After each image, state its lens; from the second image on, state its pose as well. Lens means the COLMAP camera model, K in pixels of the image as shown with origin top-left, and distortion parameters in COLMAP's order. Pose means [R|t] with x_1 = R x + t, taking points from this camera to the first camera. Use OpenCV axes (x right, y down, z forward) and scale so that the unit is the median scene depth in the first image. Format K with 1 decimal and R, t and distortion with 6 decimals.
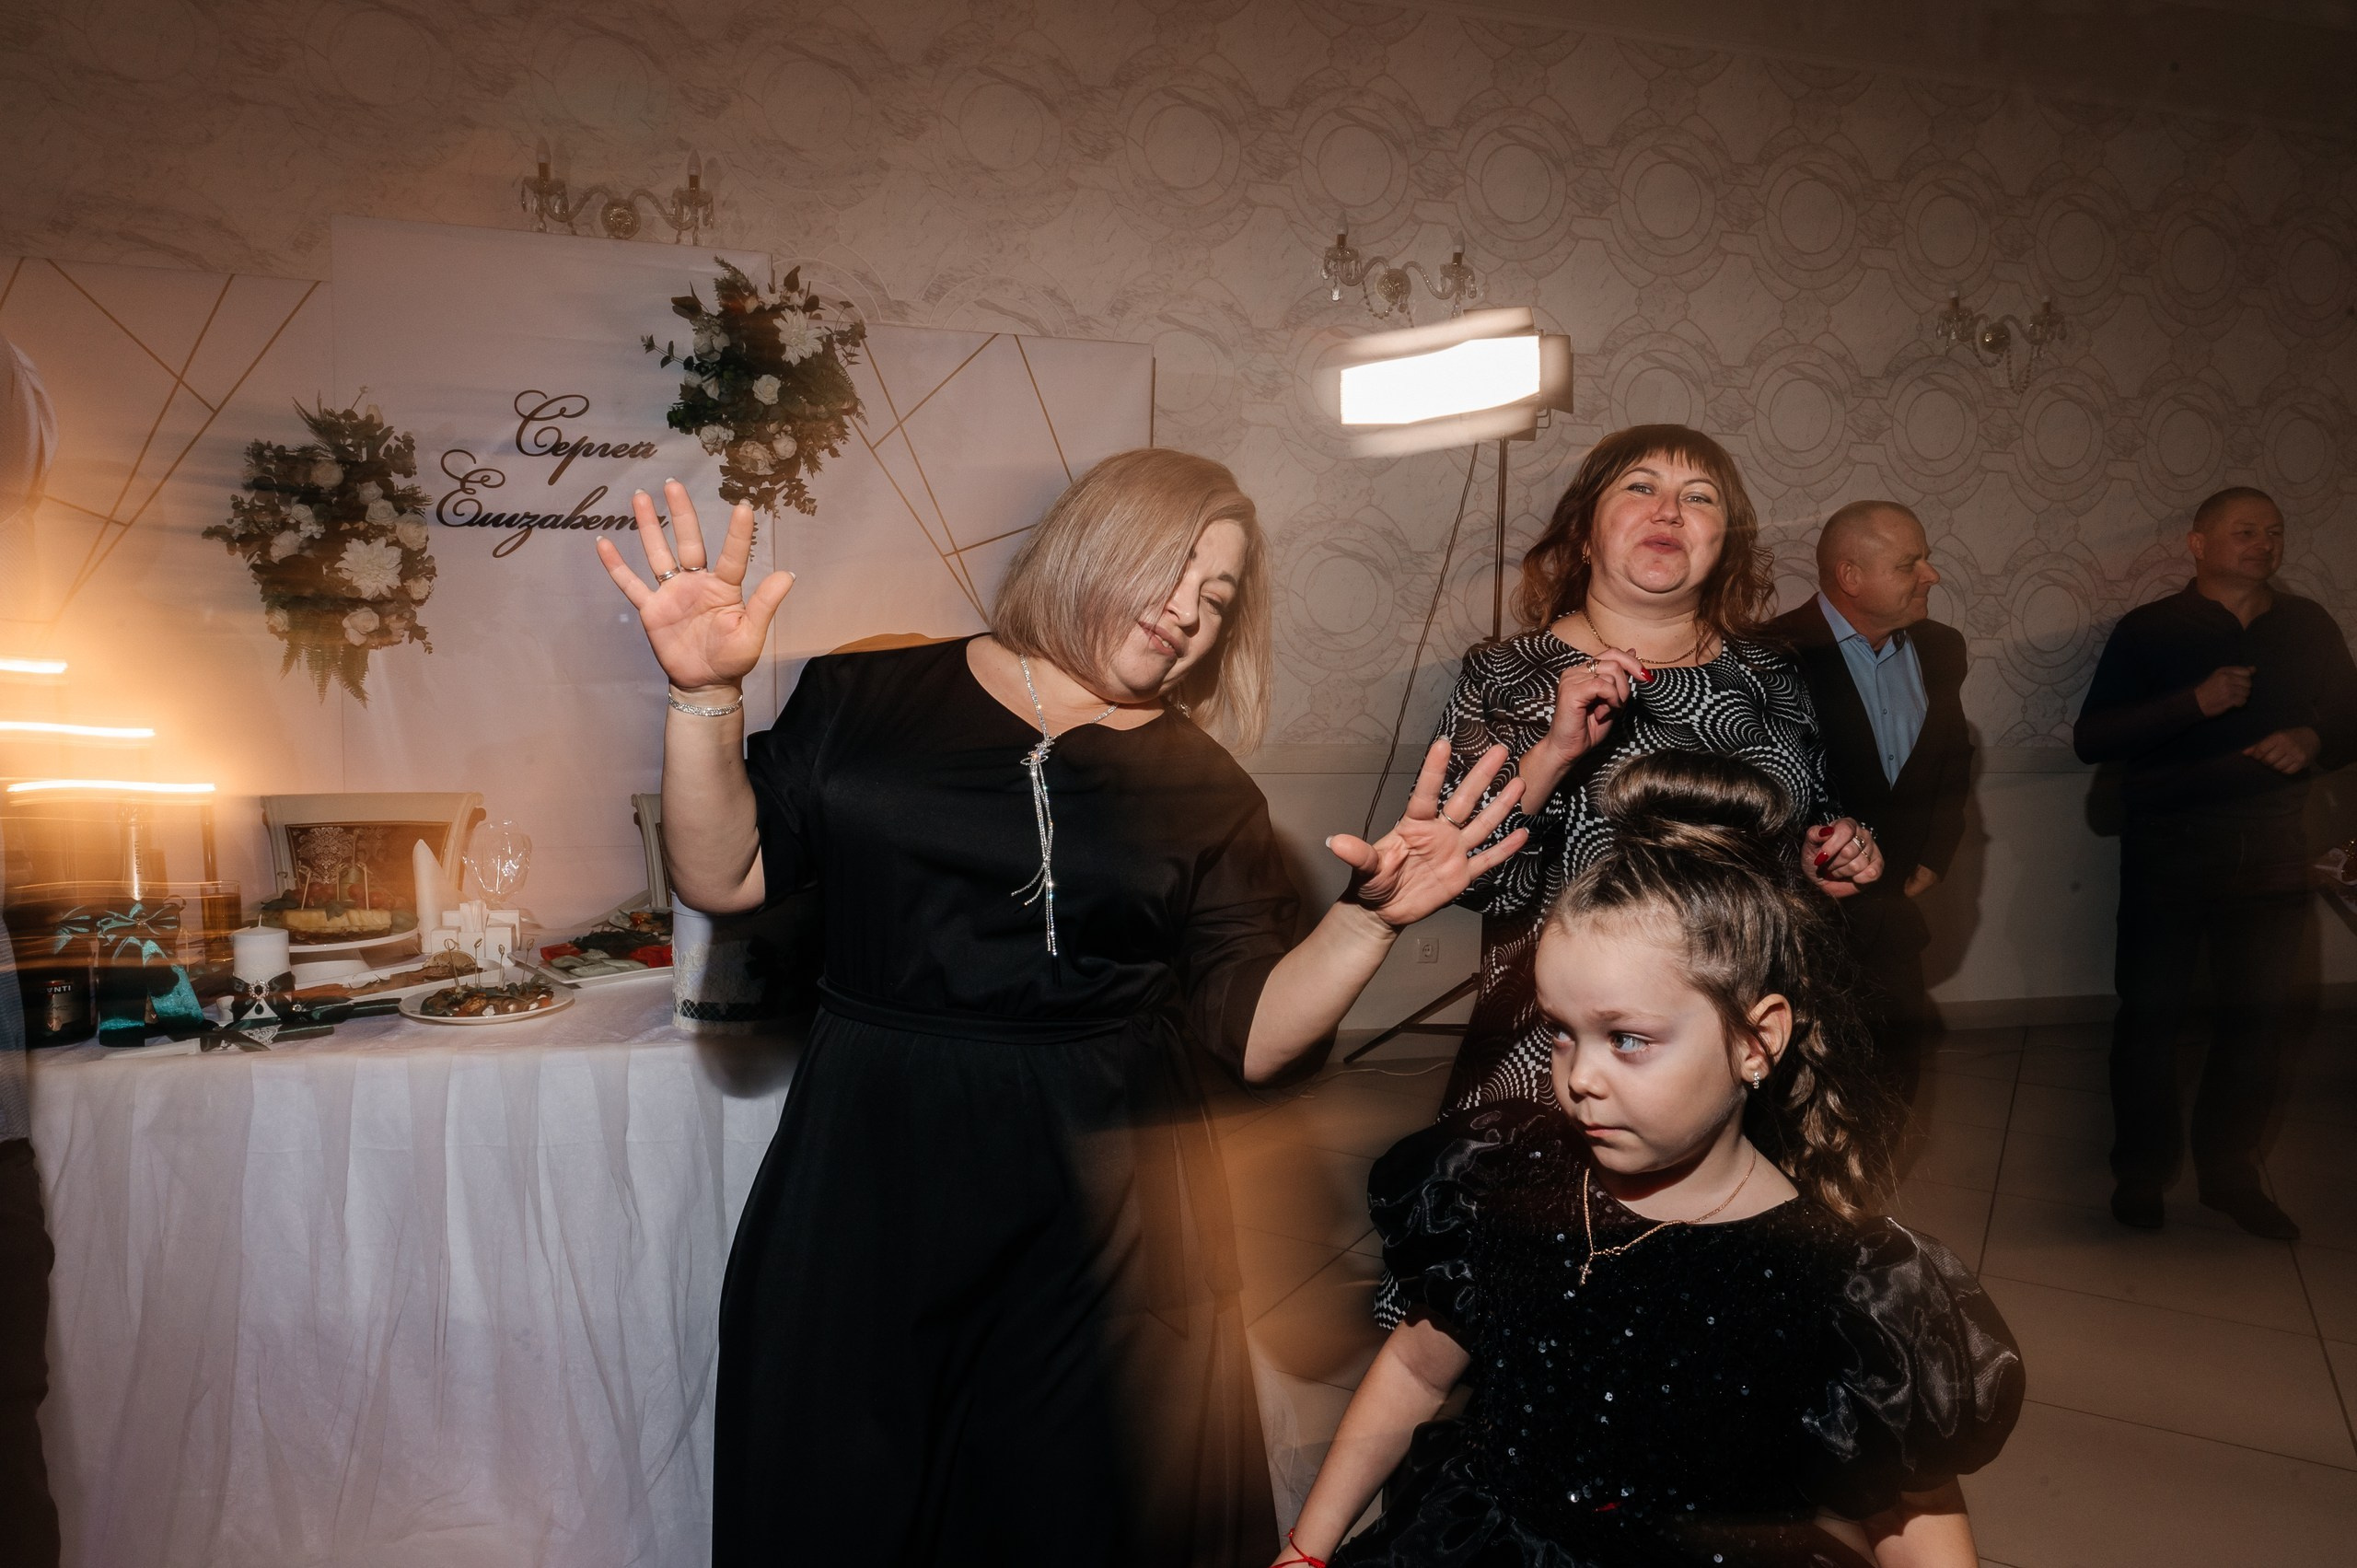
lens RADIAL K [[1643.7, 0, 1187.5], [0, 1643.7, 783.3], [0, 0, 1]] dist [0.005440, -0.001537]
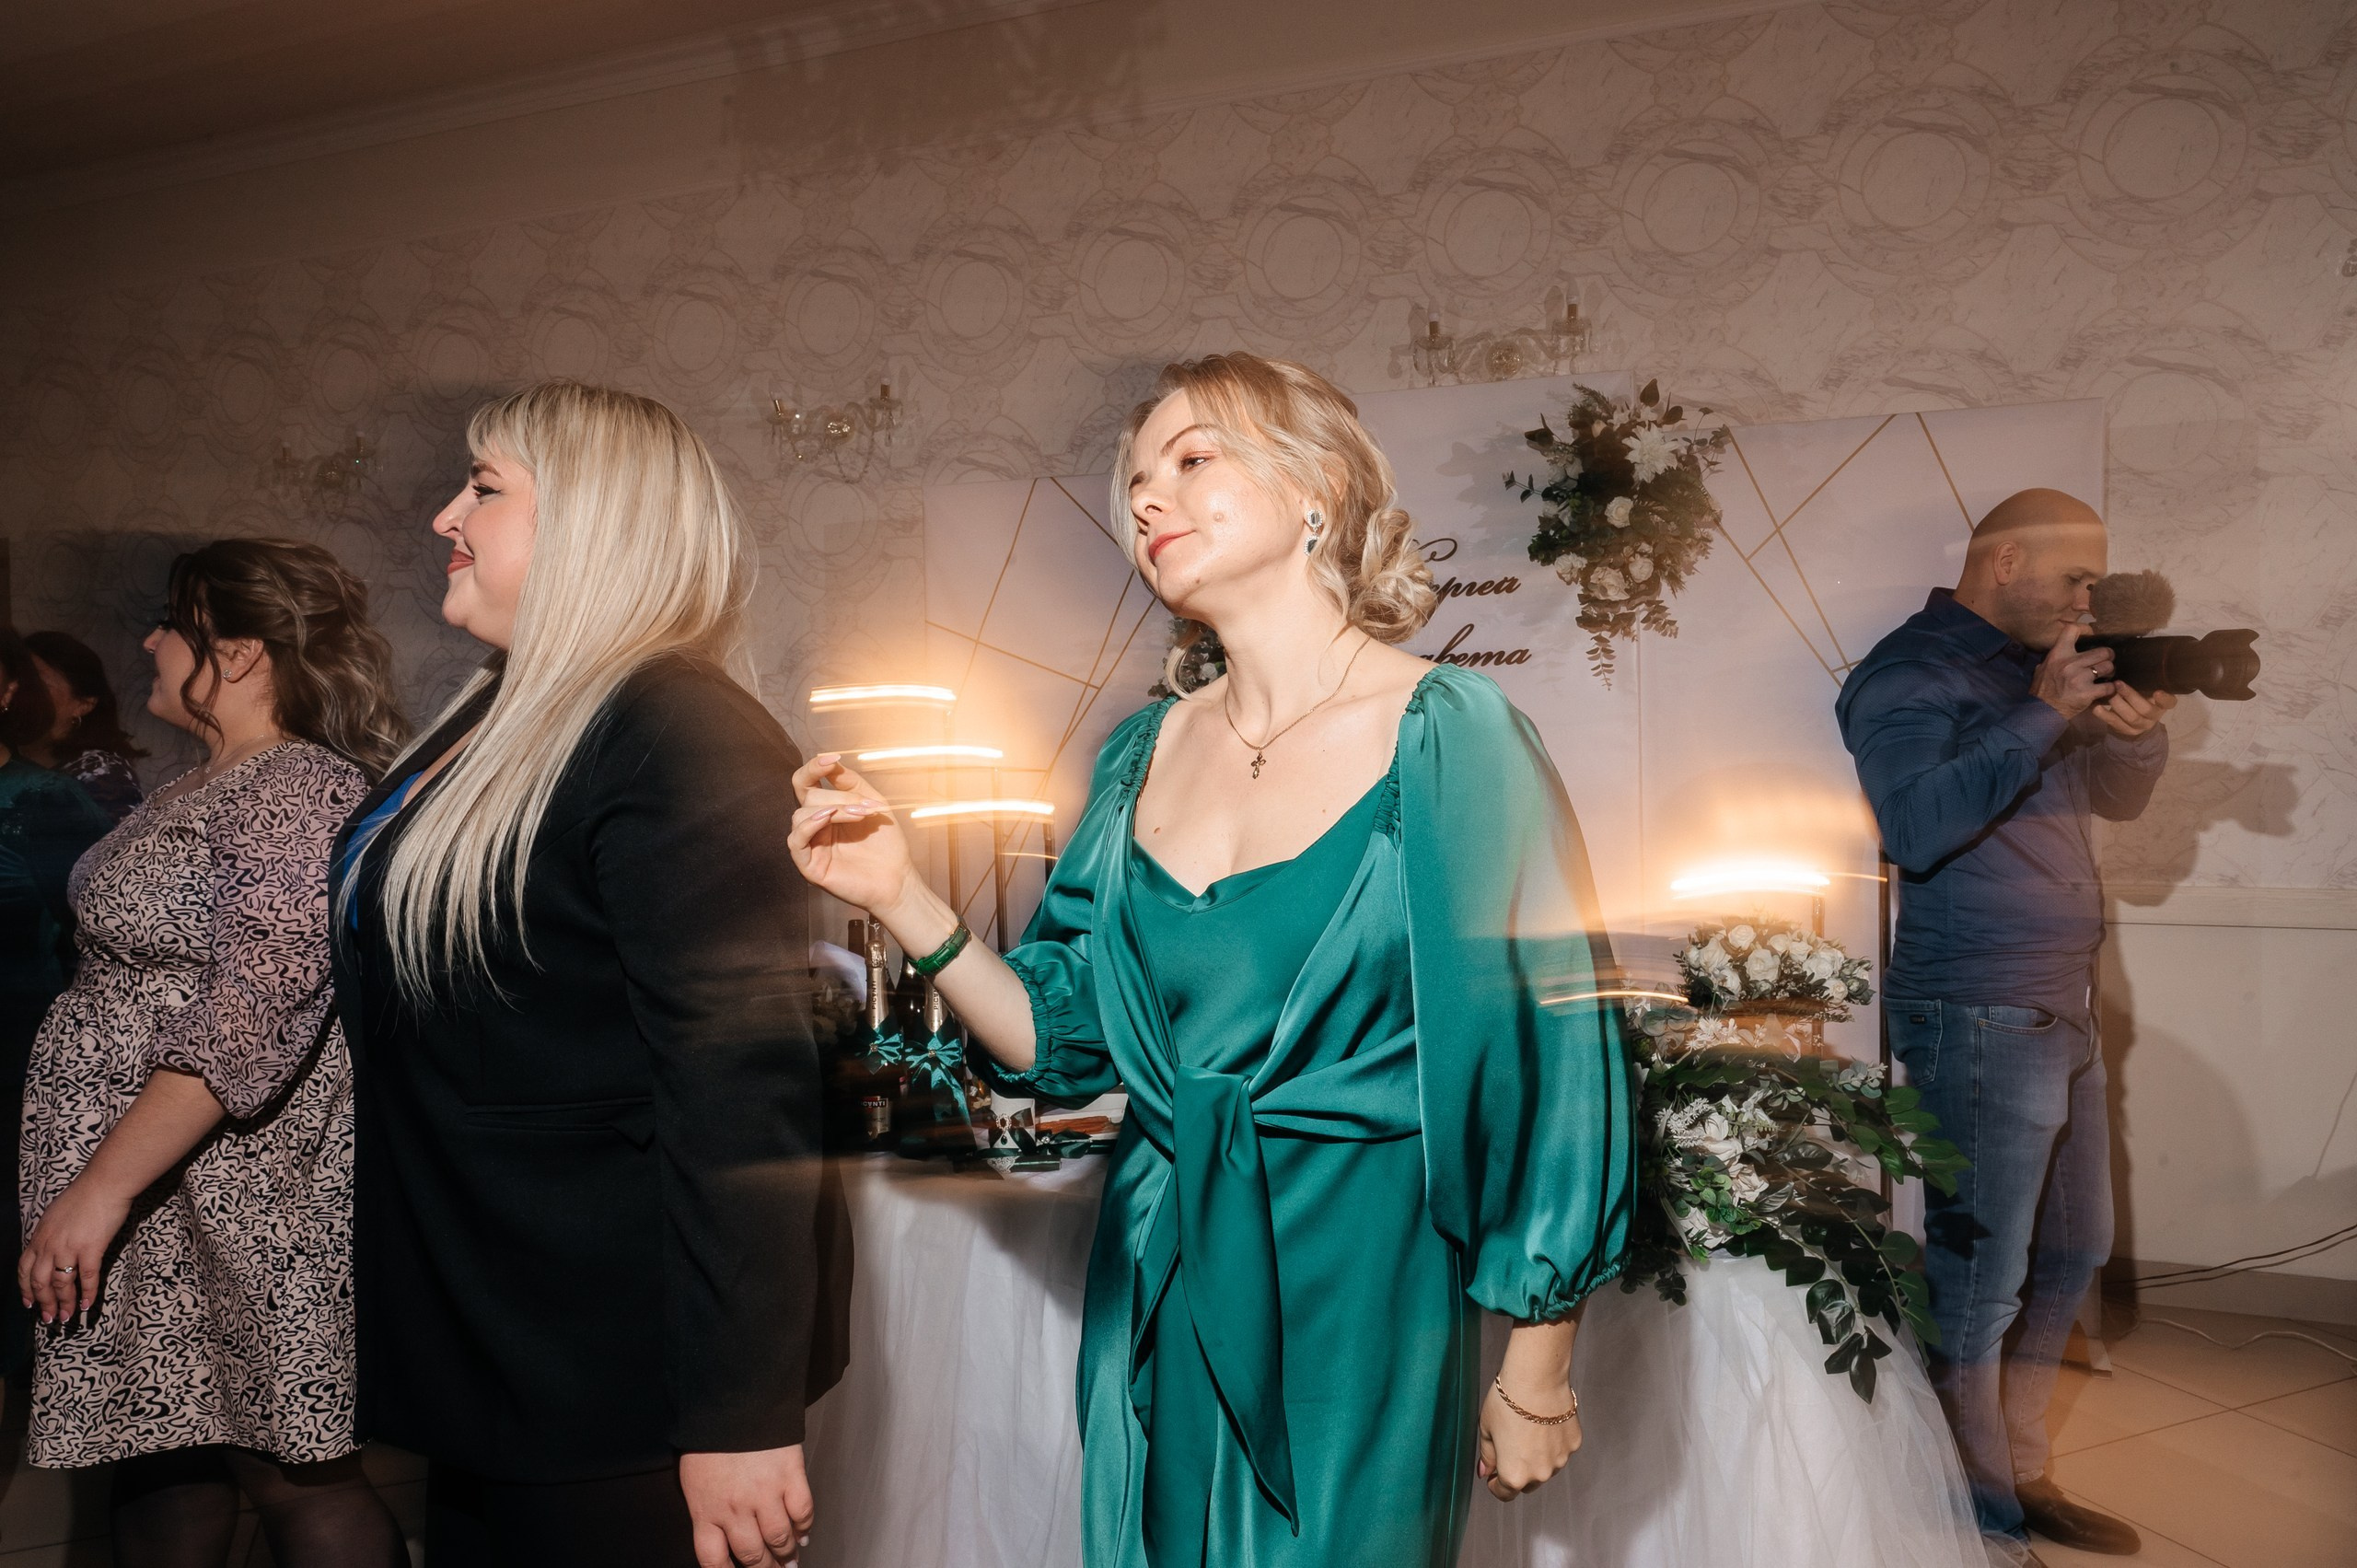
lens RADIAL K [[1643.7, 0, 1177.9], [0, 1643.7, 788.4], [0, 0, 1]] dist [0.005440, -0.001537]
pose [[0.803928, -0.018087, -0.594452, 0.100936], [-0.018019, 0.998338, -0.054745, -0.021211], [0.594454, 0.054723, 0.802266, 0.087091]]
